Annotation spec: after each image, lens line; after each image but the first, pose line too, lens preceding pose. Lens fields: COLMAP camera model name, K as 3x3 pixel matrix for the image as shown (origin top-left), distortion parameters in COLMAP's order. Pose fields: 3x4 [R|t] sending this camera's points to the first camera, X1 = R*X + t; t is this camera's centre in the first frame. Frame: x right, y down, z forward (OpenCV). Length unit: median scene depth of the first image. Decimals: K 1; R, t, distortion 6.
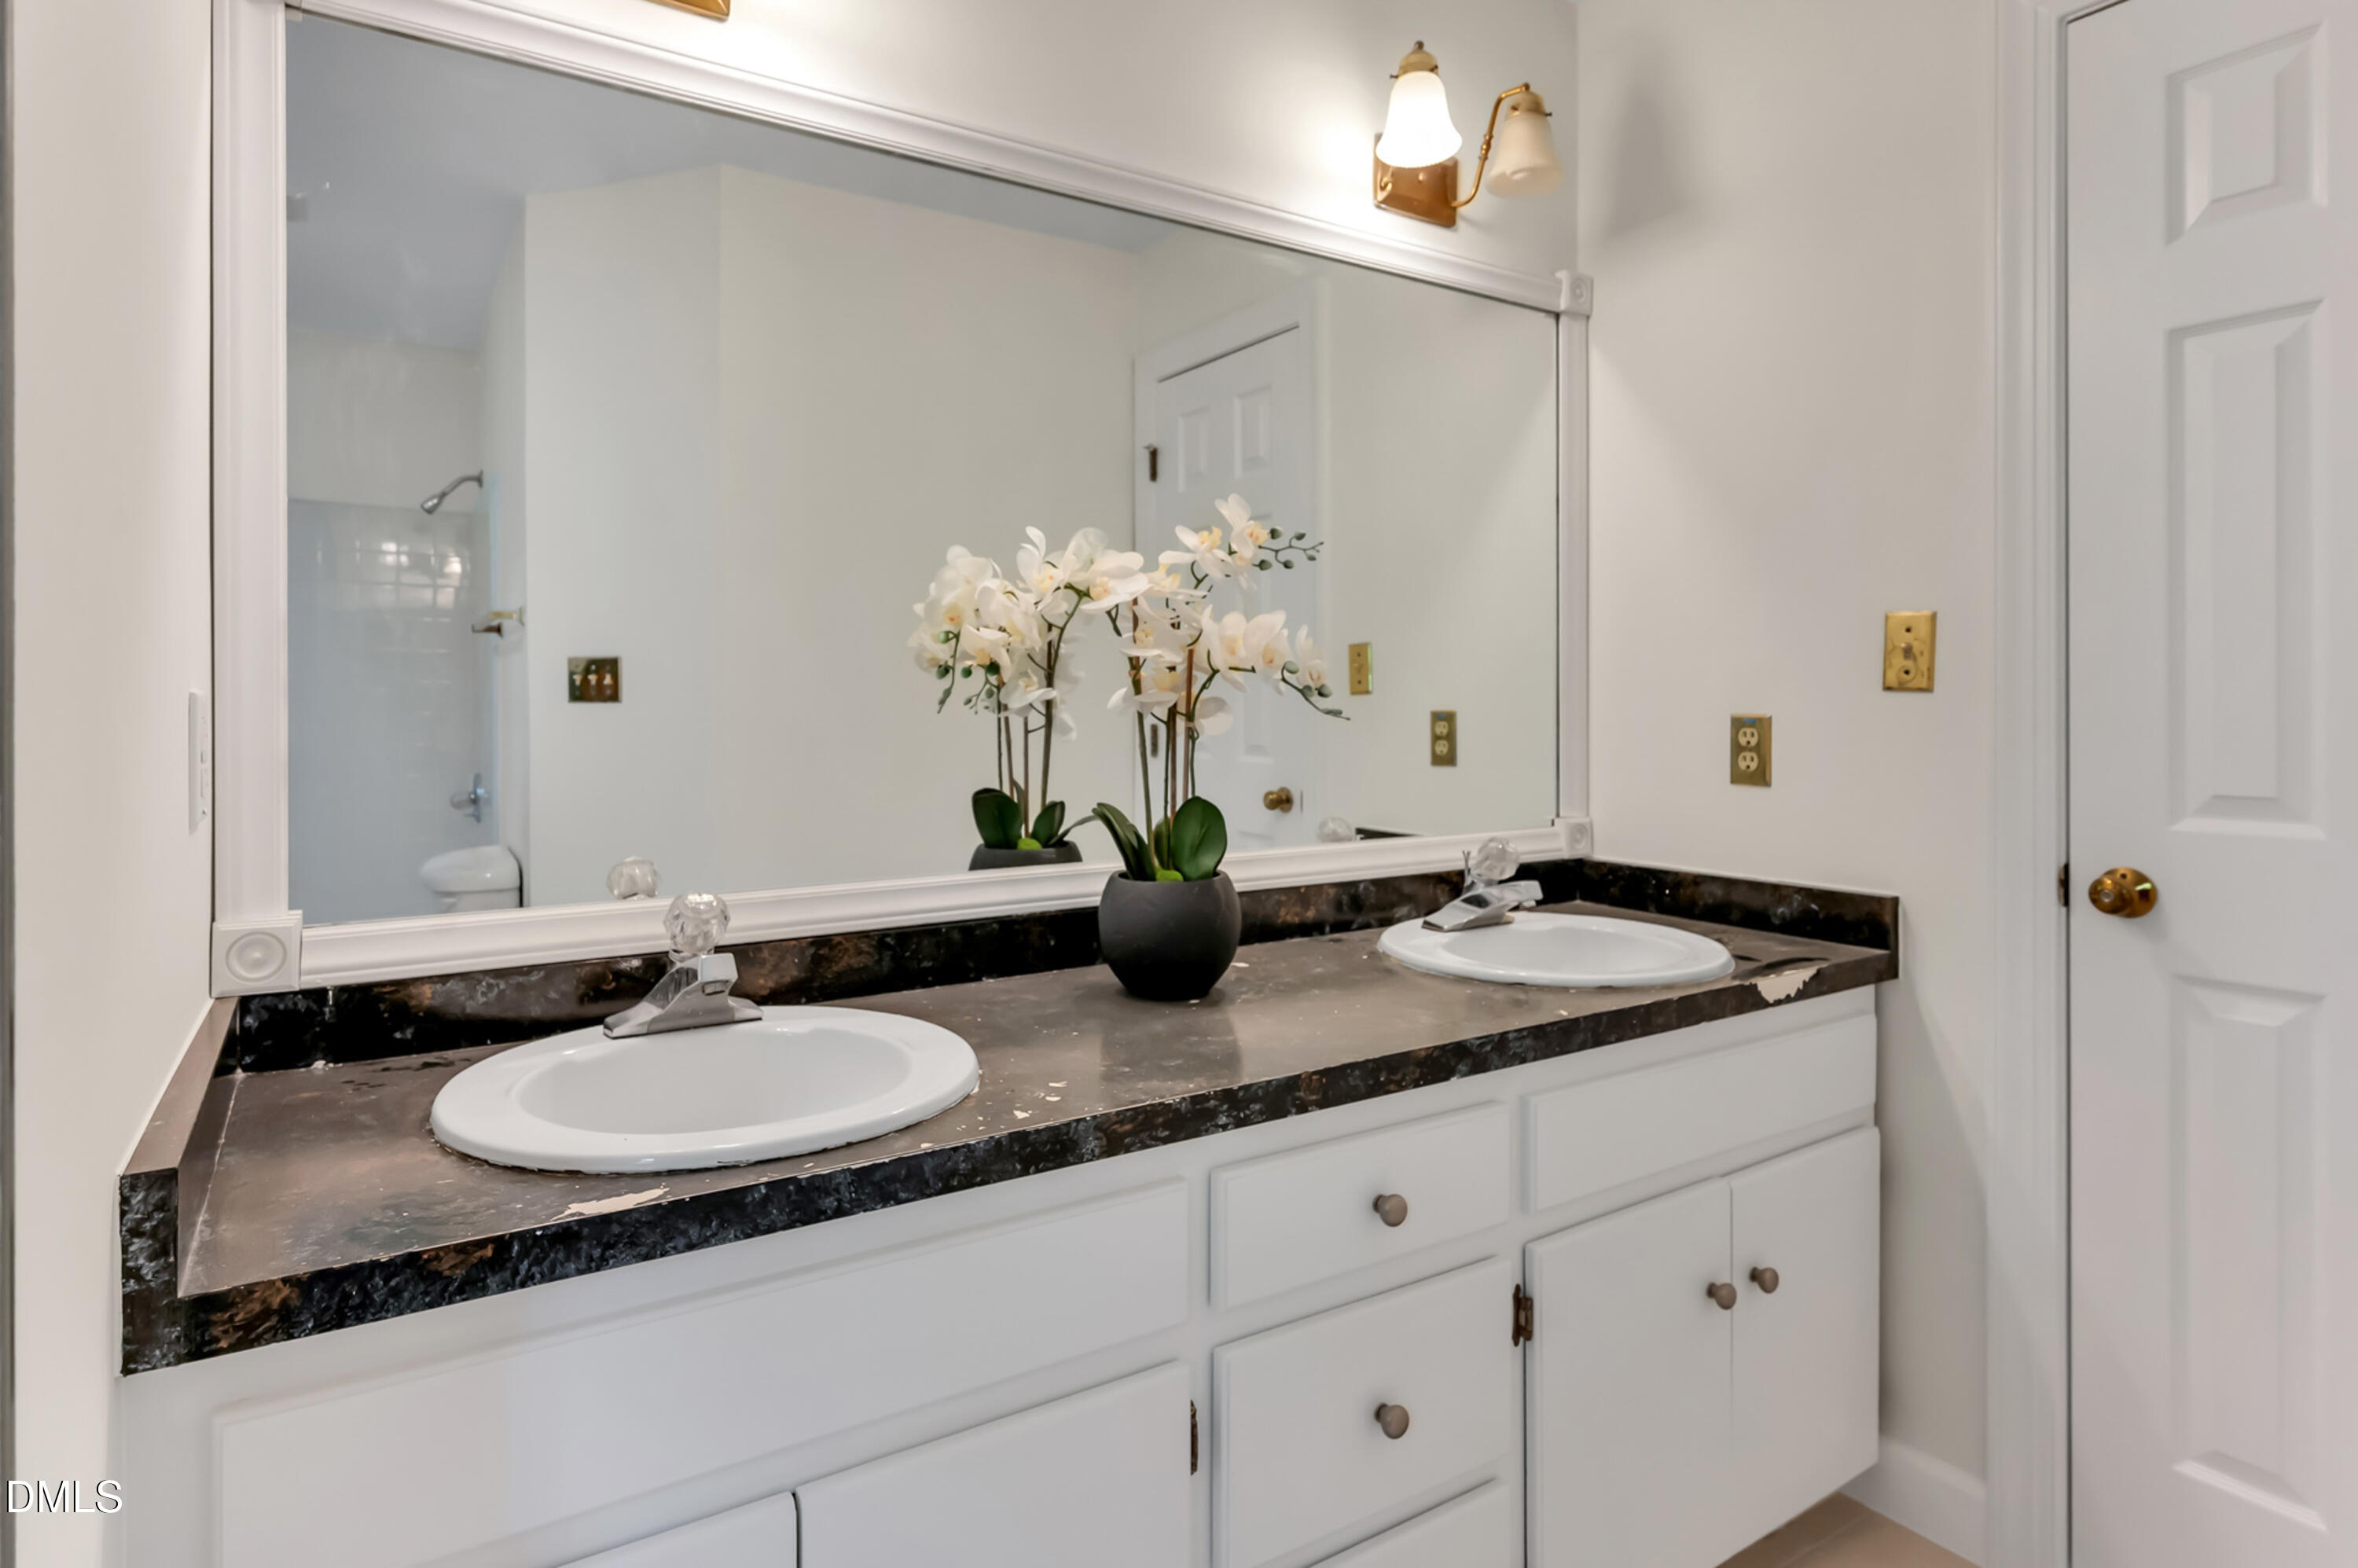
lens RADIAL K [[1129.8, 0, 1170.0], [0, 1129.8, 709.1], [0, 0, 1]] dist [0.000167, 0.000247]
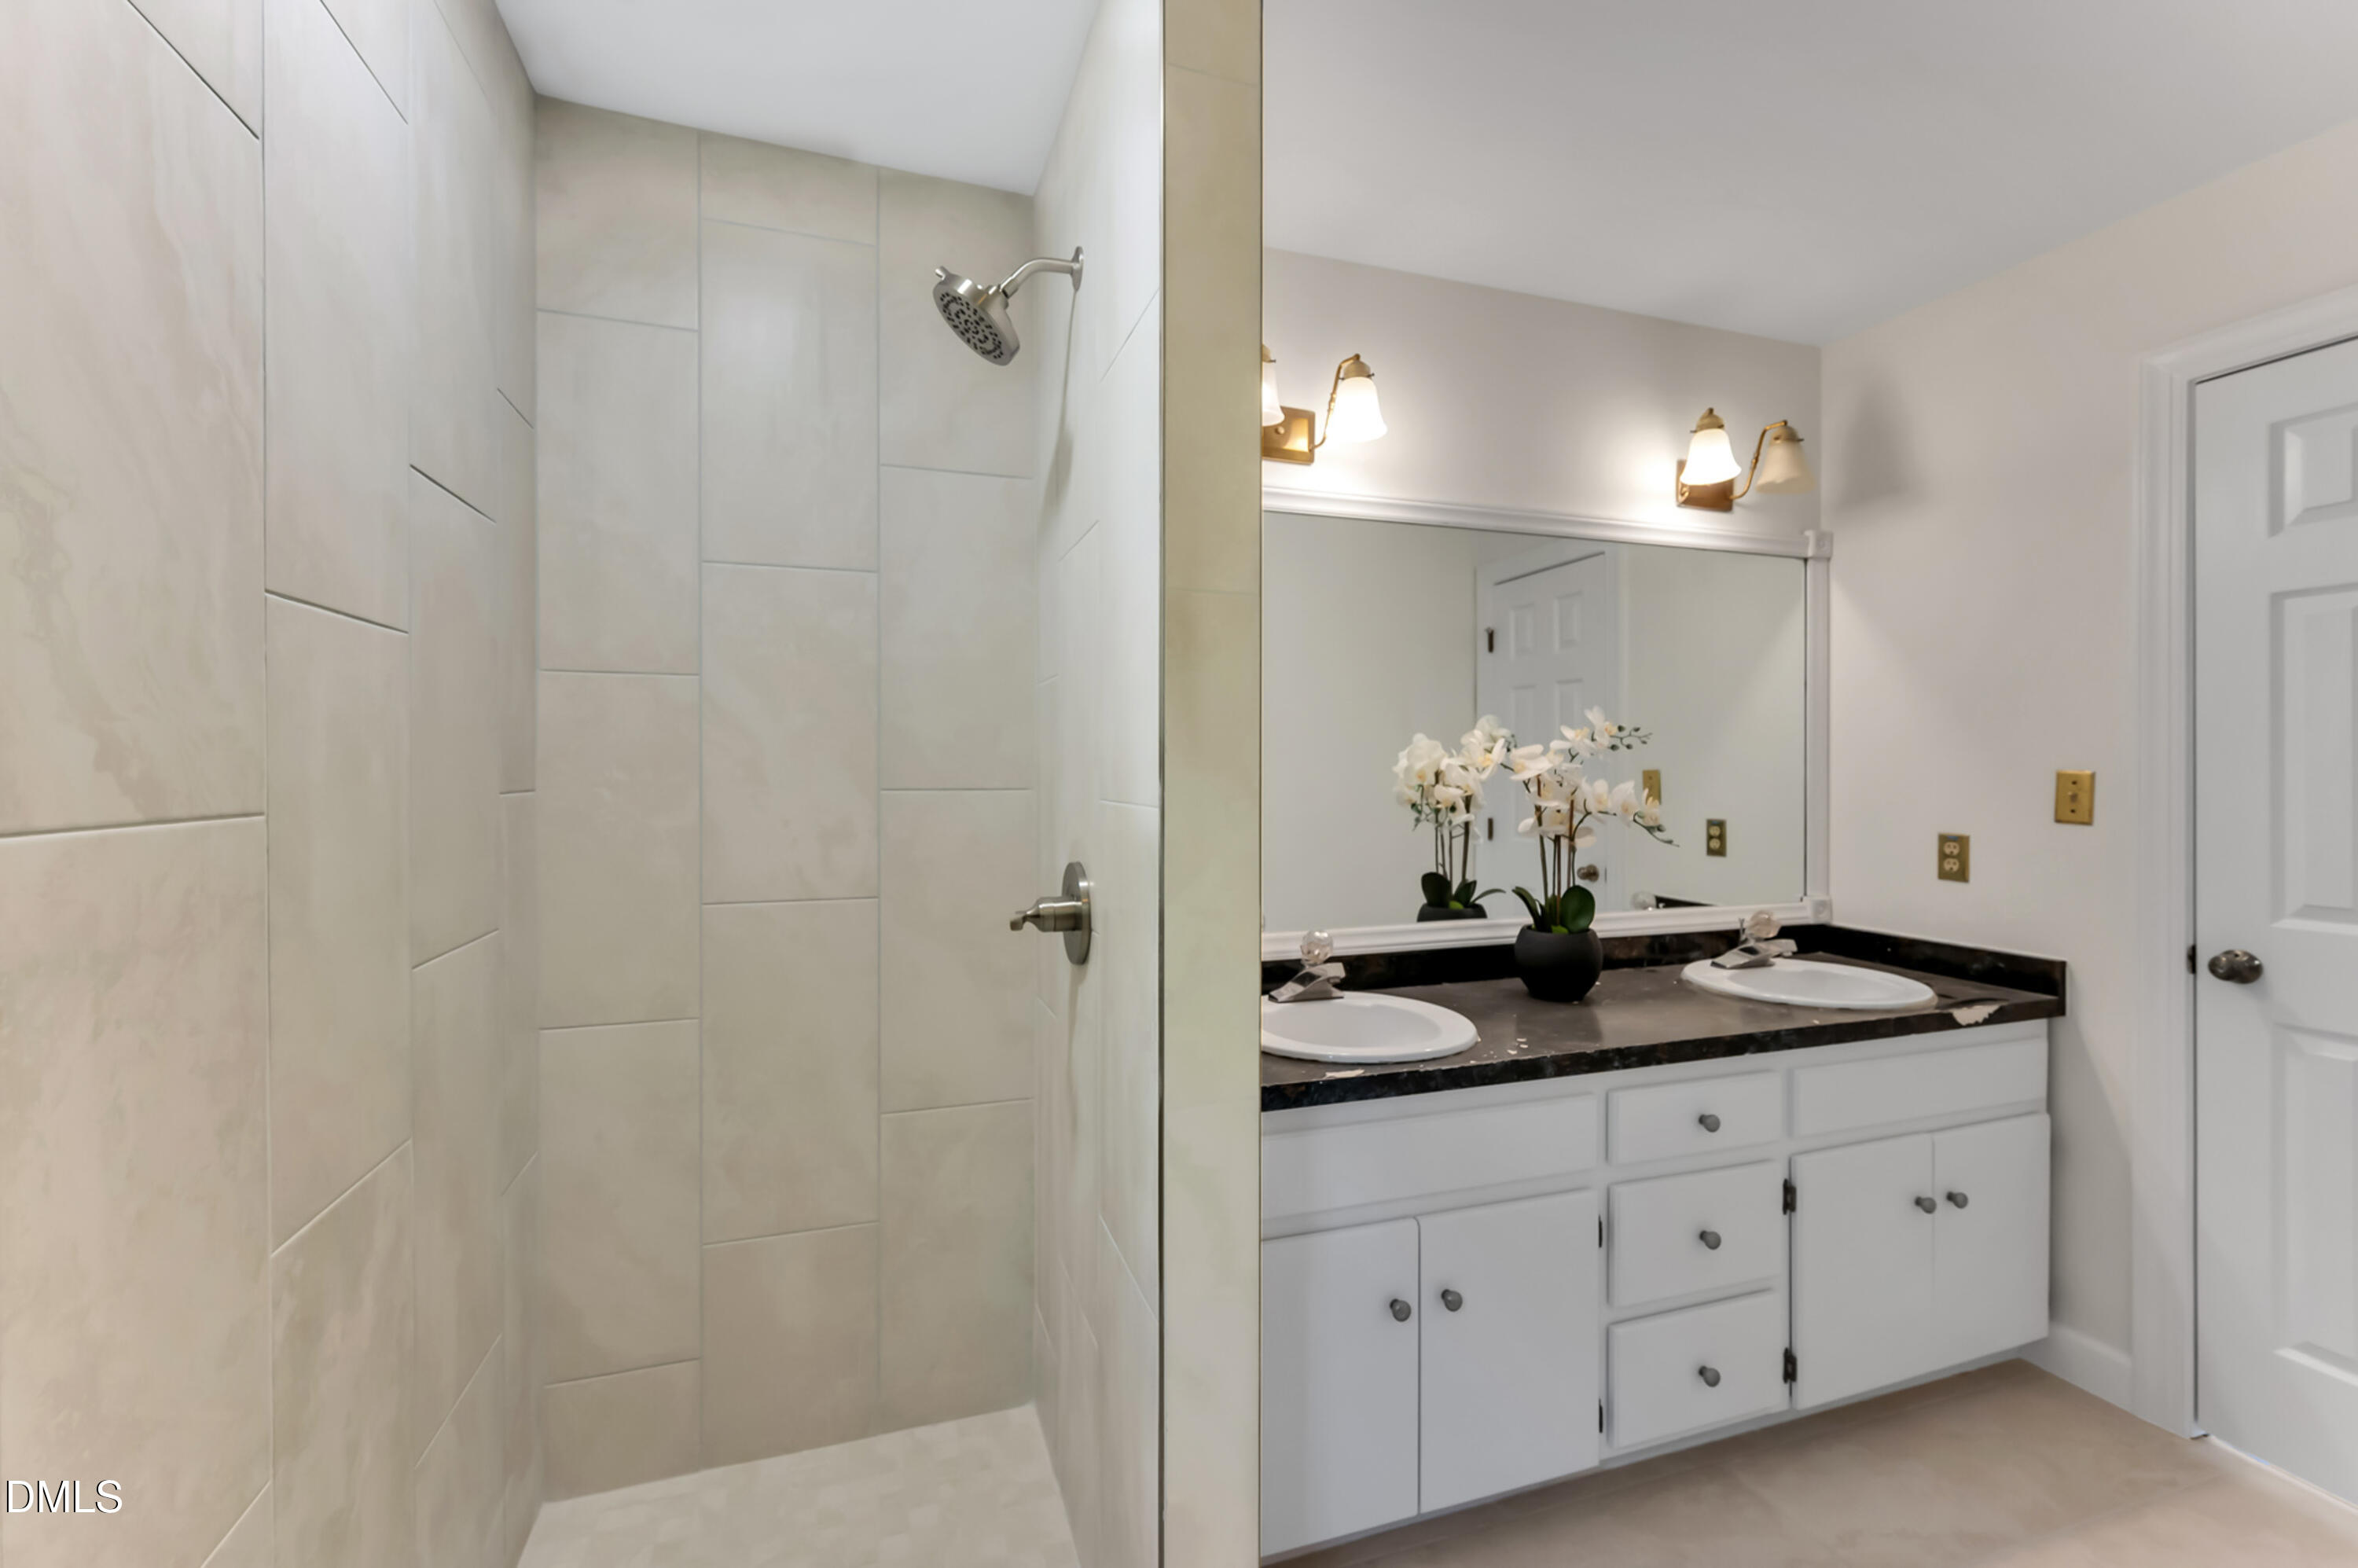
lens RADIAL K [[940.3, 0, 1177.6], [0, 940.3, 766.4], [0, 0, 1]] dist [-0.001174, -0.000167]
pose [[0.971702, -0.000113, -0.236208, -0.216771], [0.001268, 0.999988, 0.004739, -0.105472], [0.236205, -0.004904, 0.971691, -0.514721]]
